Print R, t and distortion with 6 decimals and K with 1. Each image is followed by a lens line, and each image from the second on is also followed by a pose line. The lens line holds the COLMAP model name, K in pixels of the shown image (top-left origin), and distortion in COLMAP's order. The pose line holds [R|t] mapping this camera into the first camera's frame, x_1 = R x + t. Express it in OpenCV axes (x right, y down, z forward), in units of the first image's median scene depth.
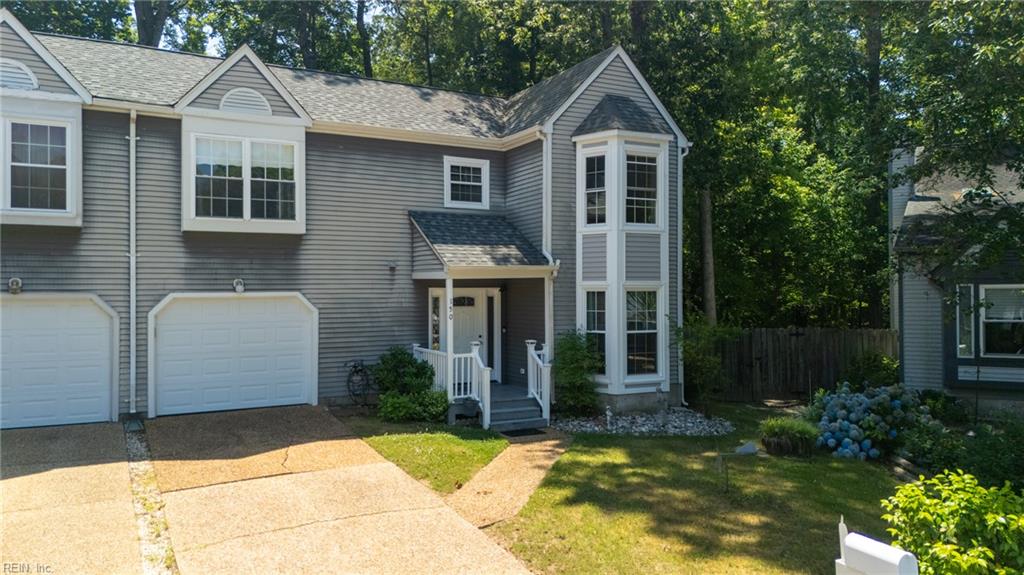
lens RADIAL K [[759.3, 0, 511.7], [0, 759.3, 288.0], [0, 0, 1]] dist [0.040691, -0.010345]
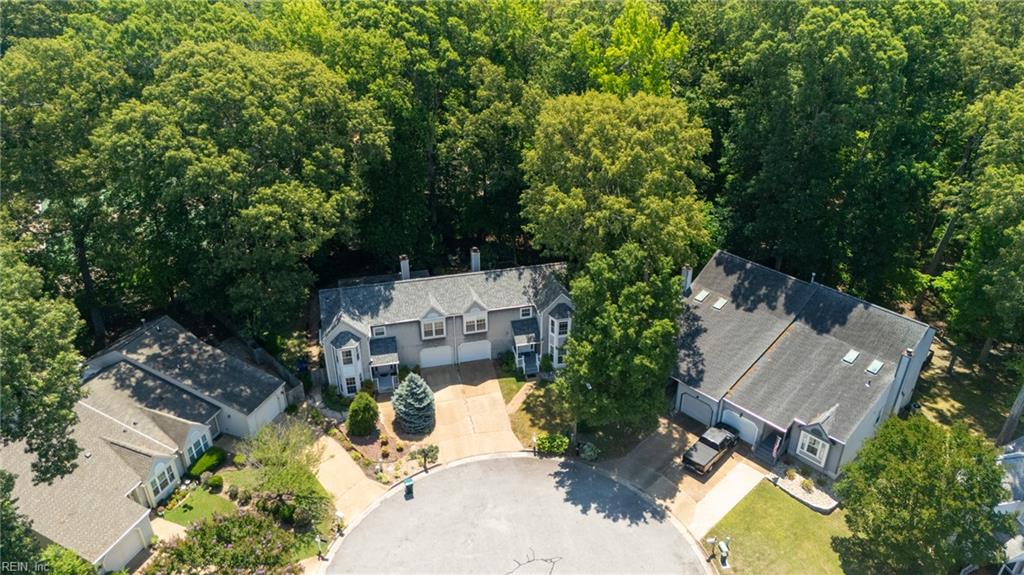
lens RADIAL K [[759.3, 0, 512.5], [0, 759.3, 287.8], [0, 0, 1]] dist [0.040691, -0.010345]
pose [[0.961361, 0.141830, -0.235943, 0.887593], [0.003984, 0.849811, 0.527073, -2.618917], [0.275262, -0.507647, 0.816410, -2.490333]]
